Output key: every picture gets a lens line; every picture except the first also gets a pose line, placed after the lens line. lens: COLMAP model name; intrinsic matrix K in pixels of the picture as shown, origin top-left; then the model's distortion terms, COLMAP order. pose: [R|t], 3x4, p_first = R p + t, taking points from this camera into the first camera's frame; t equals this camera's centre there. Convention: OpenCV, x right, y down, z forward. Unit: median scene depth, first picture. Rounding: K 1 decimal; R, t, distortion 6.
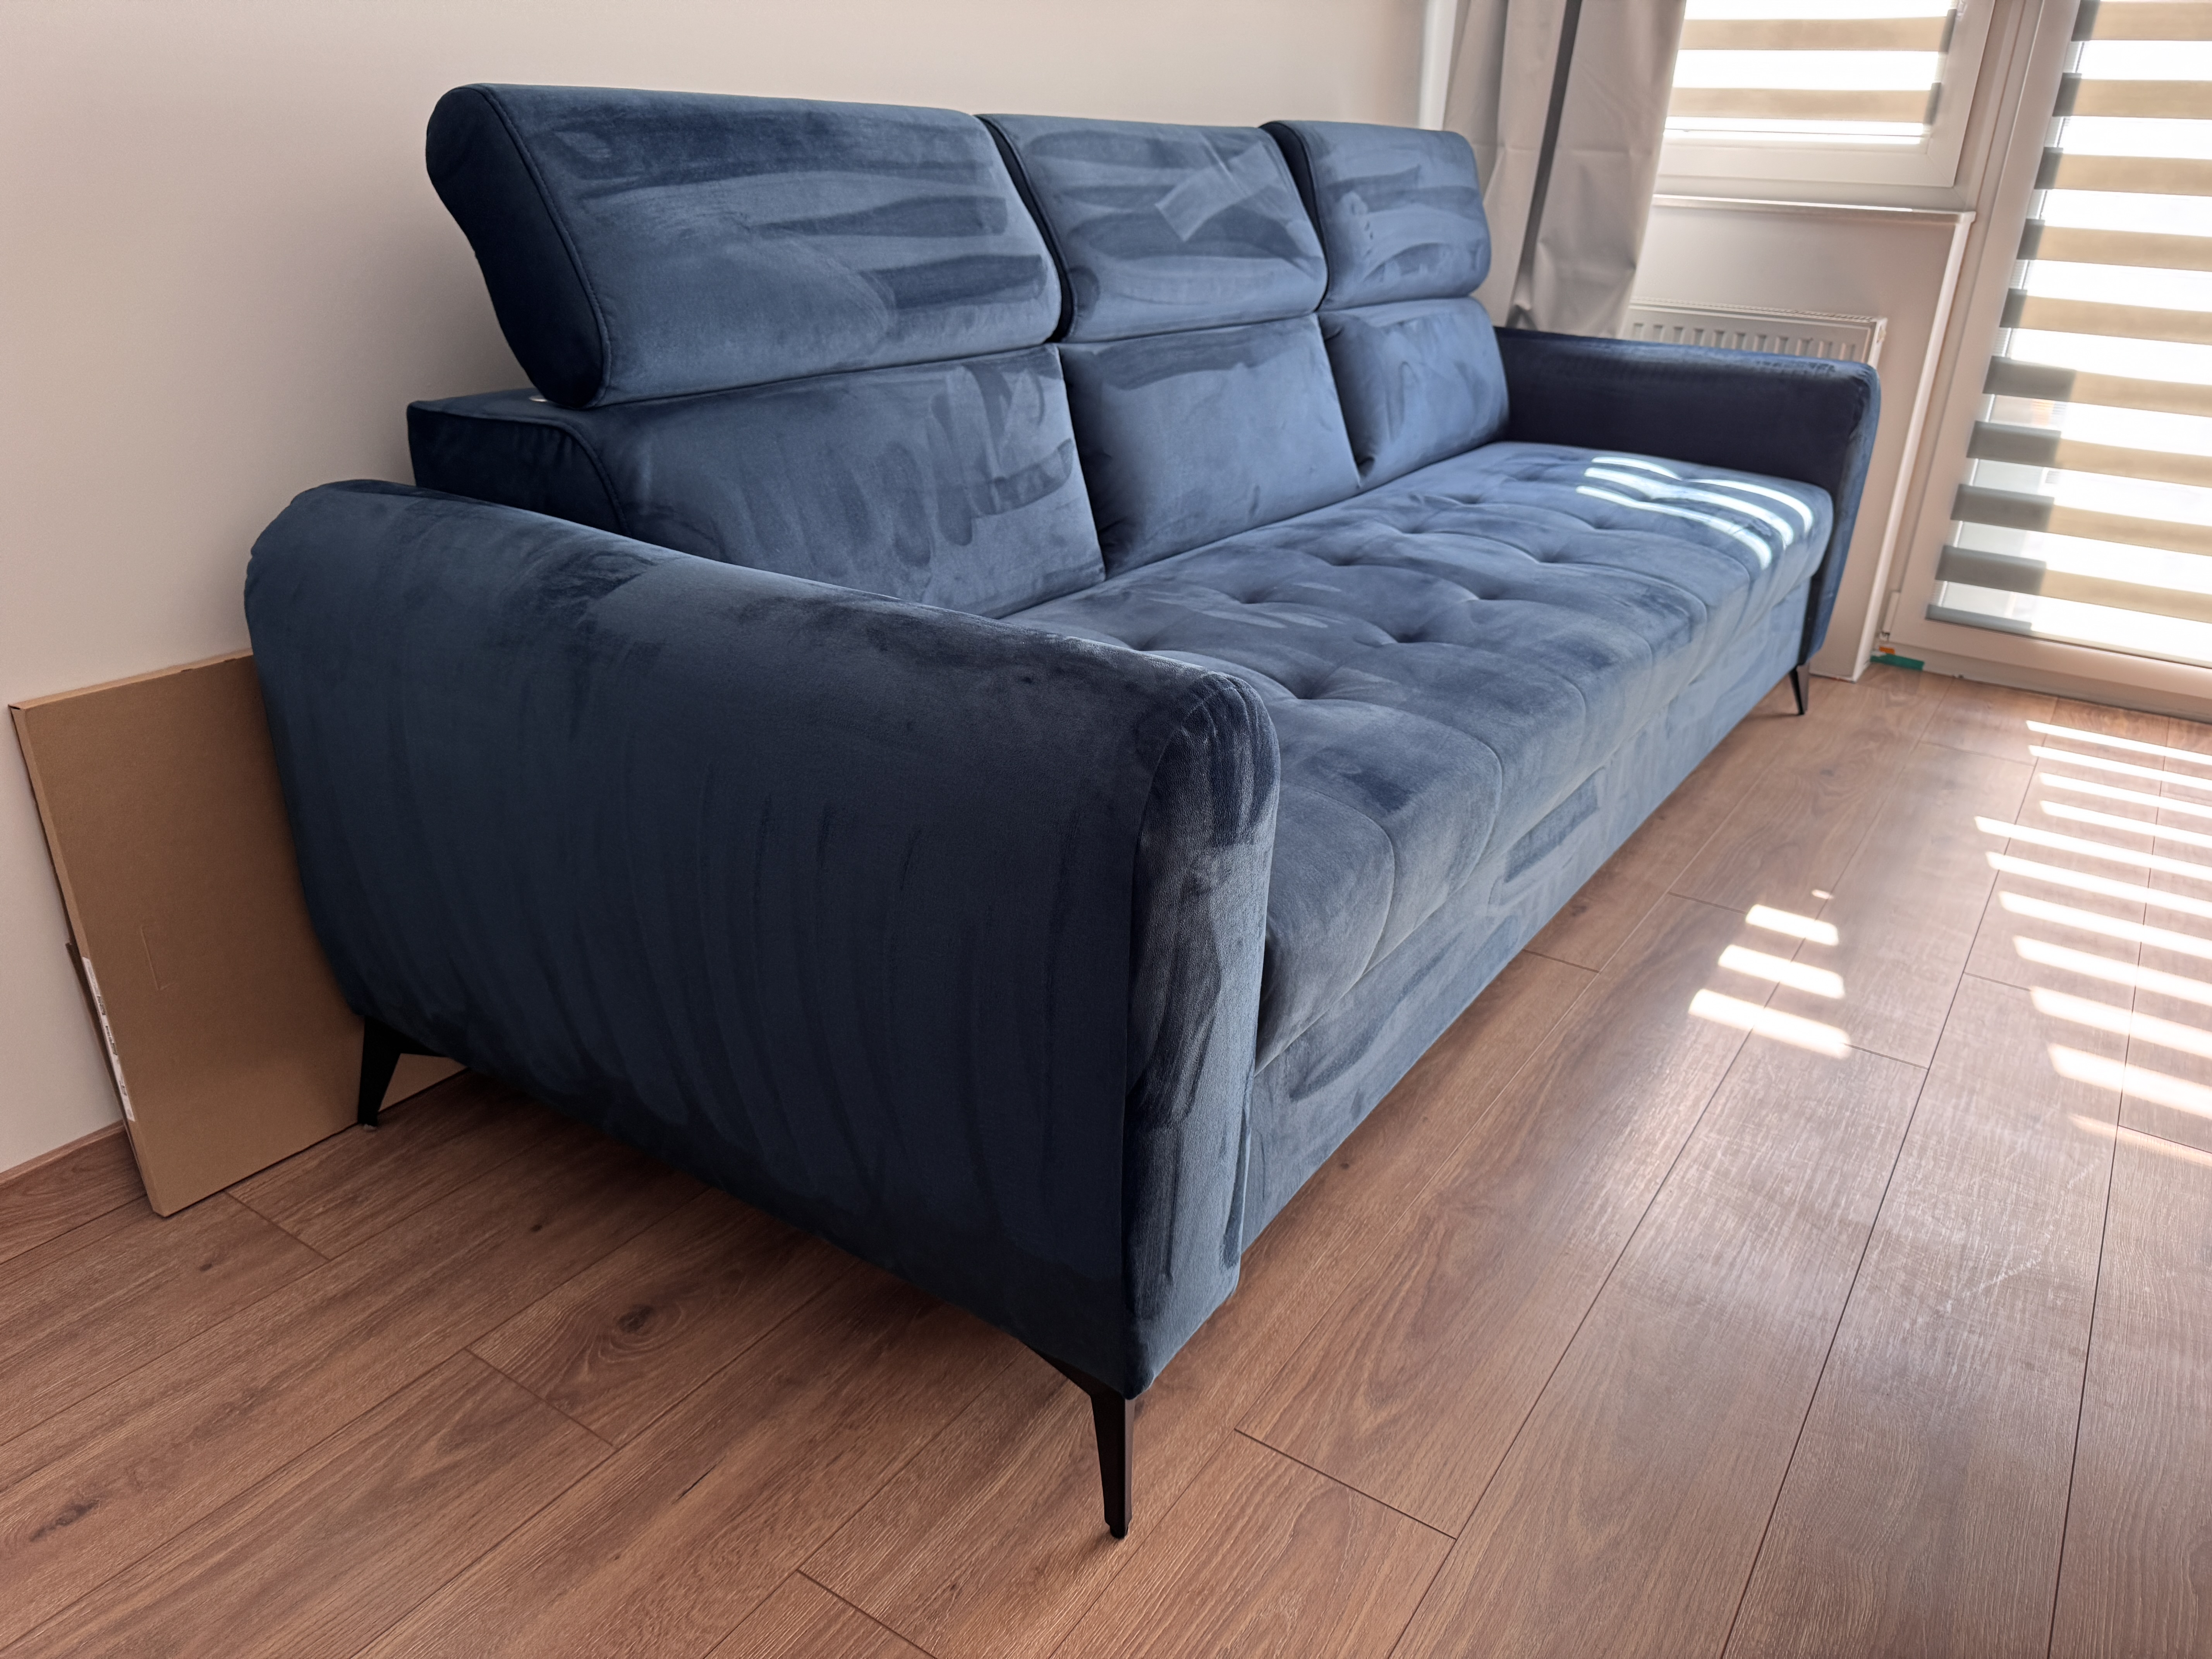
lens RADIAL K [[1574.7, 0, 1106.0], [0, 1574.7, 829.5], [0, 0, 1]] dist [0.070165, -0.107082]
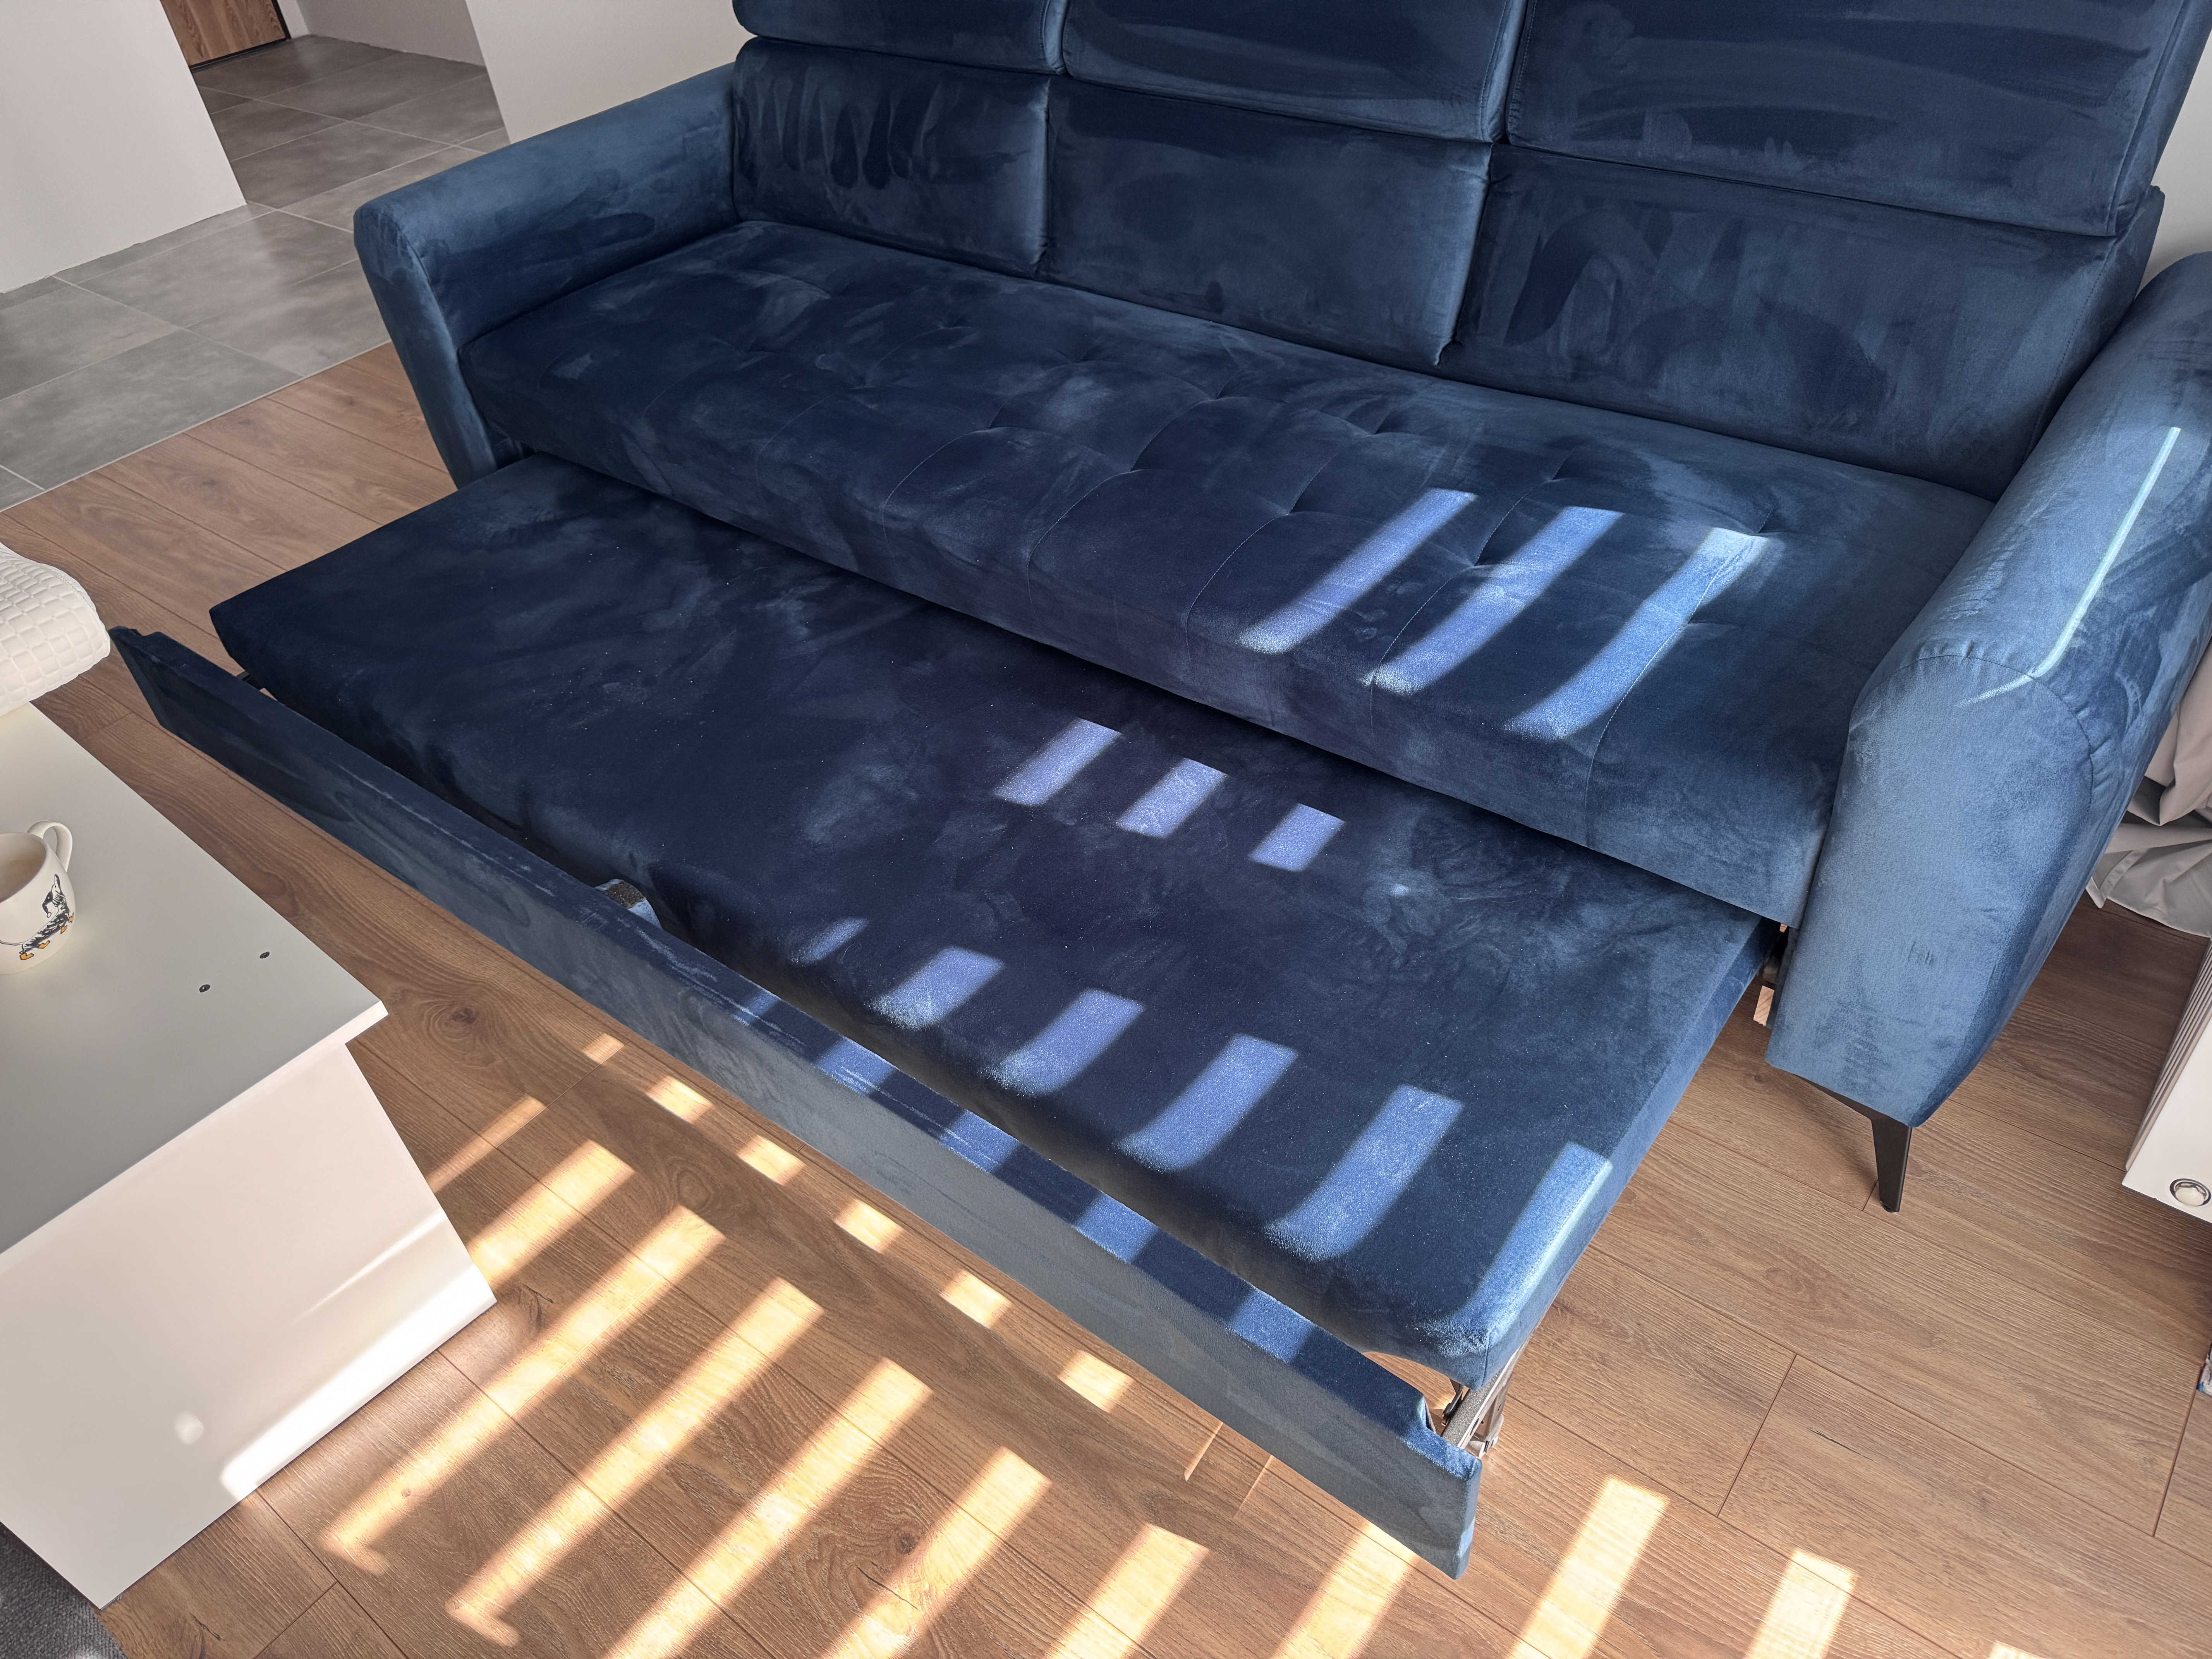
lens RADIAL K [[1574.7, 0, 1106.0], [0, 1574.7, 829.5], [0, 0, 1]] dist [0.070165, -0.107082]
pose [[-0.077720, 0.630454, -0.772326, 1.273232], [-0.322889, 0.716999, 0.617783, -0.656992], [0.943240, 0.297389, 0.147841, 1.019632]]
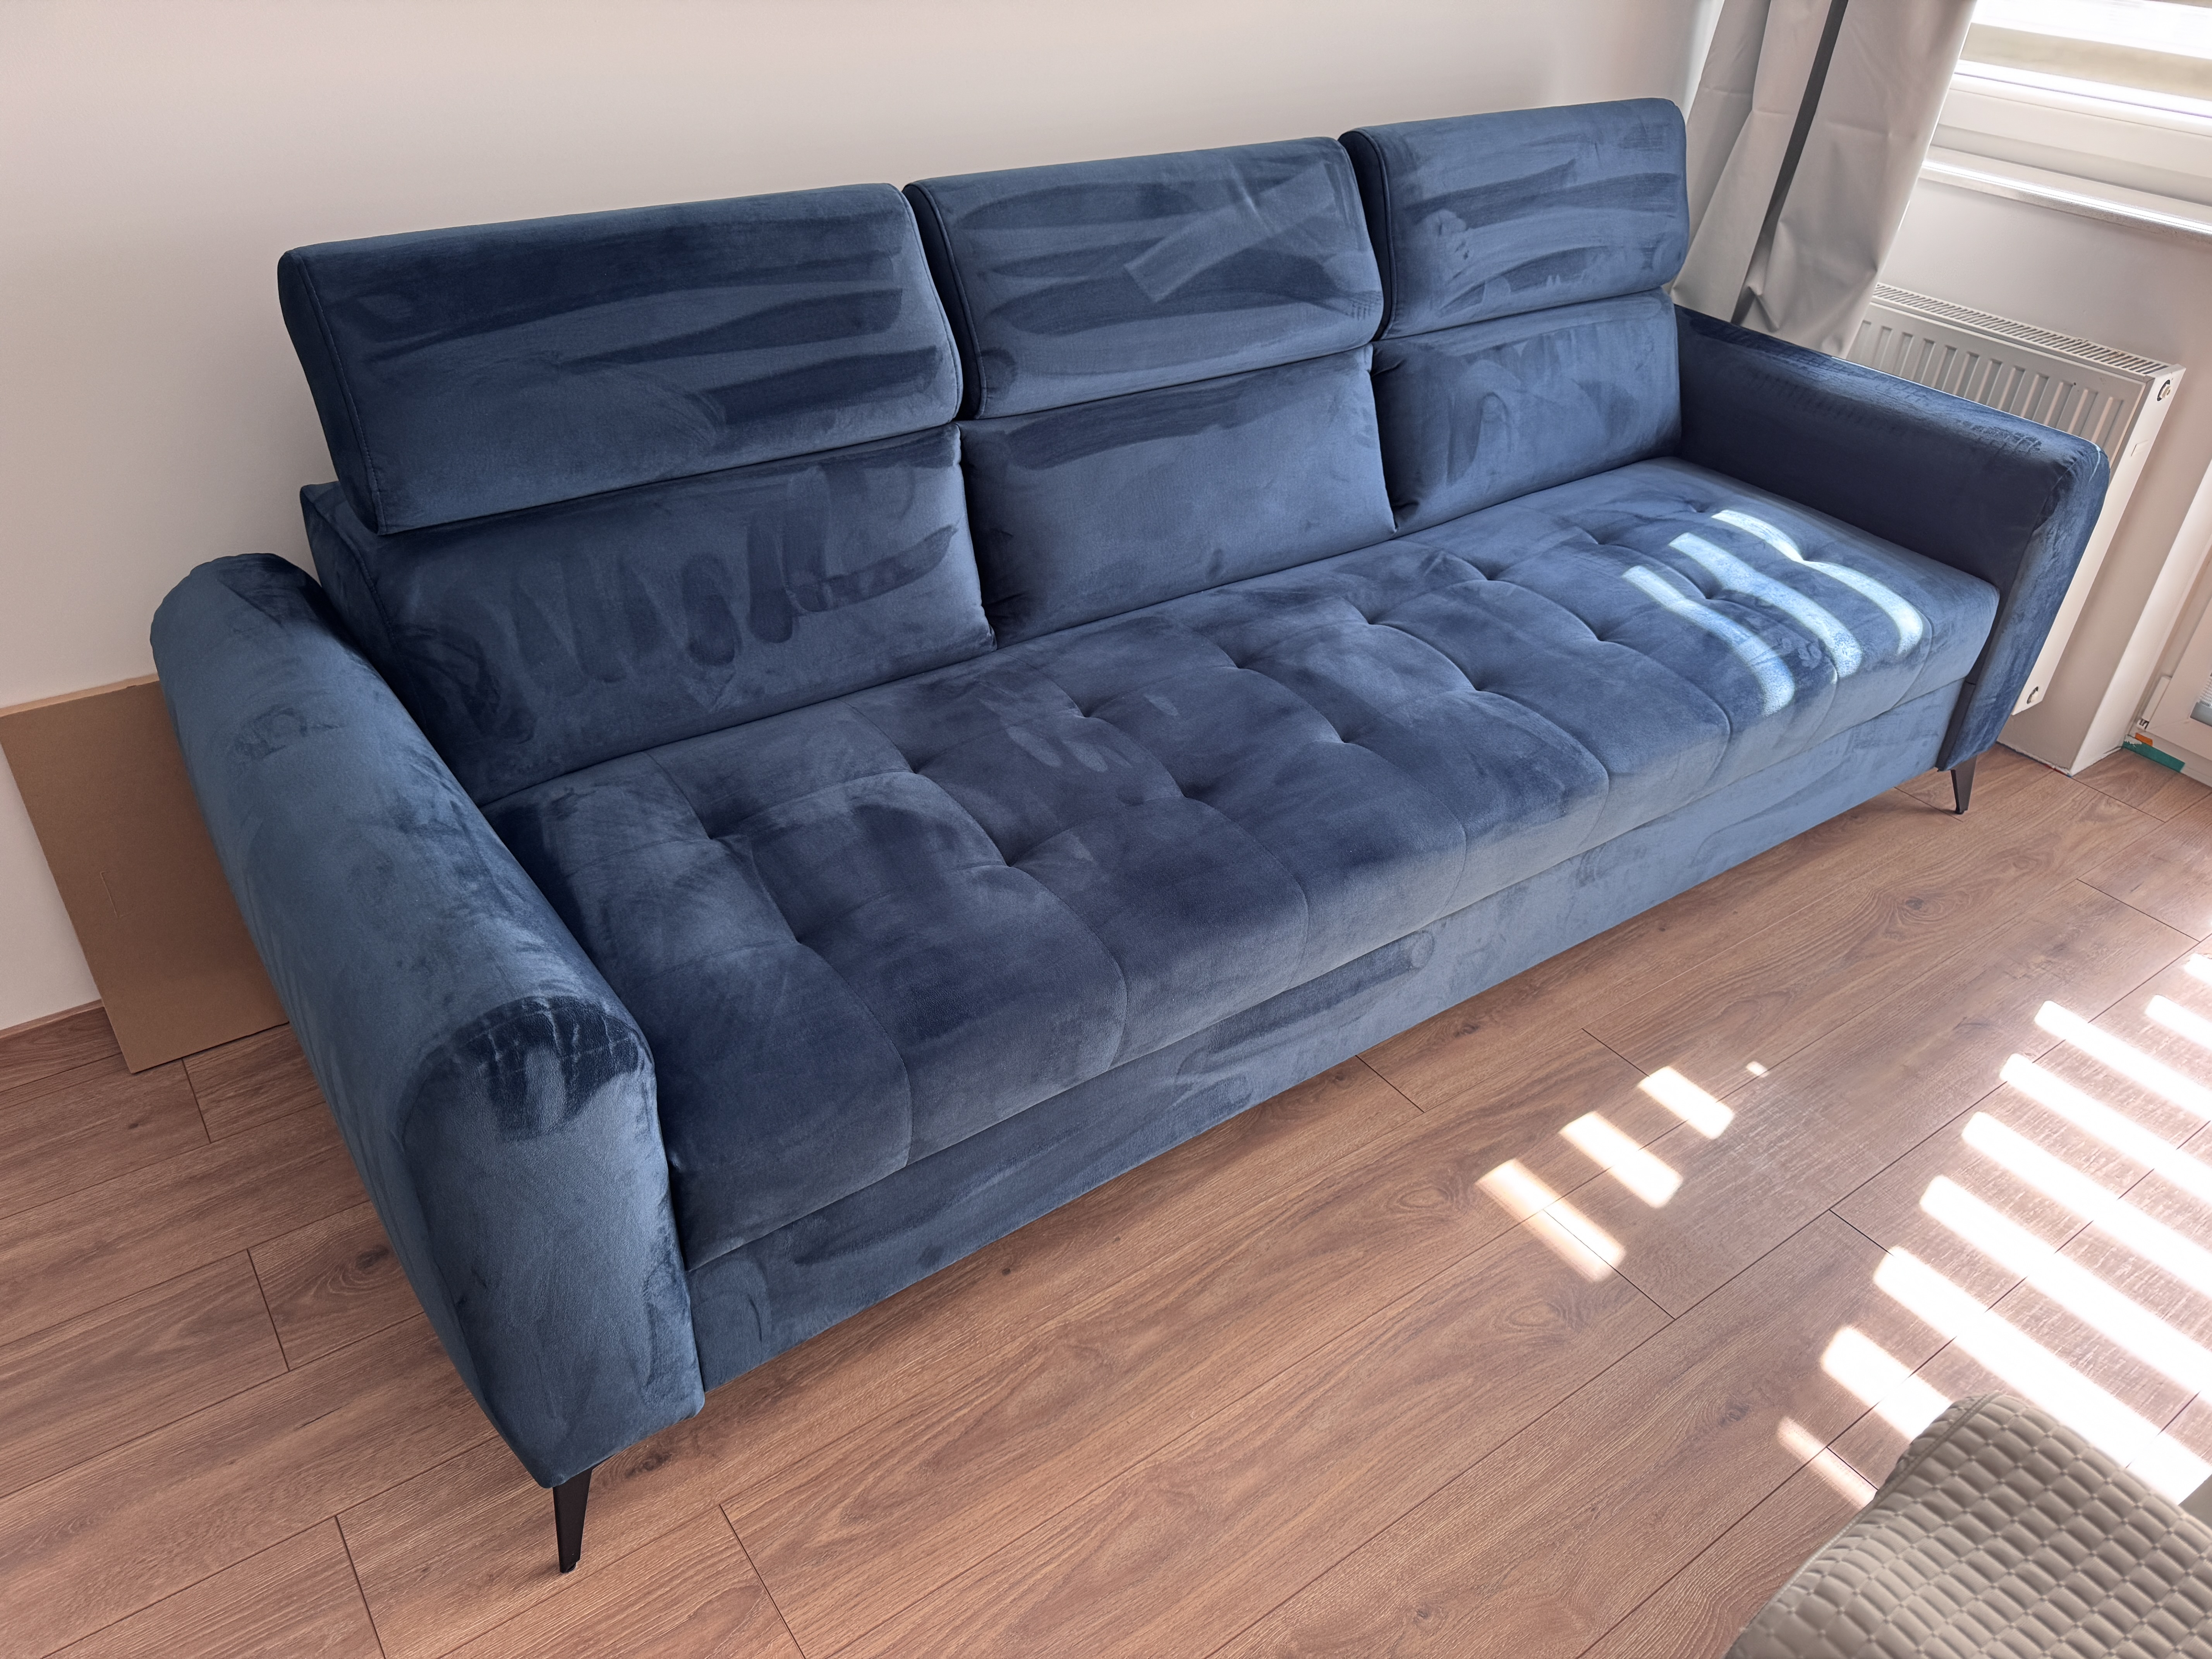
lens RADIAL K [[1574.7, 0, 1106.0], [0, 1574.7, 829.5], [0, 0, 1]] dist [0.070165, -0.107082]
pose [[0.934874, 0.204346, -0.290265, 0.405067], [-0.150395, 0.968684, 0.197566, -0.266921], [0.321547, -0.141045, 0.936330, 0.032519]]
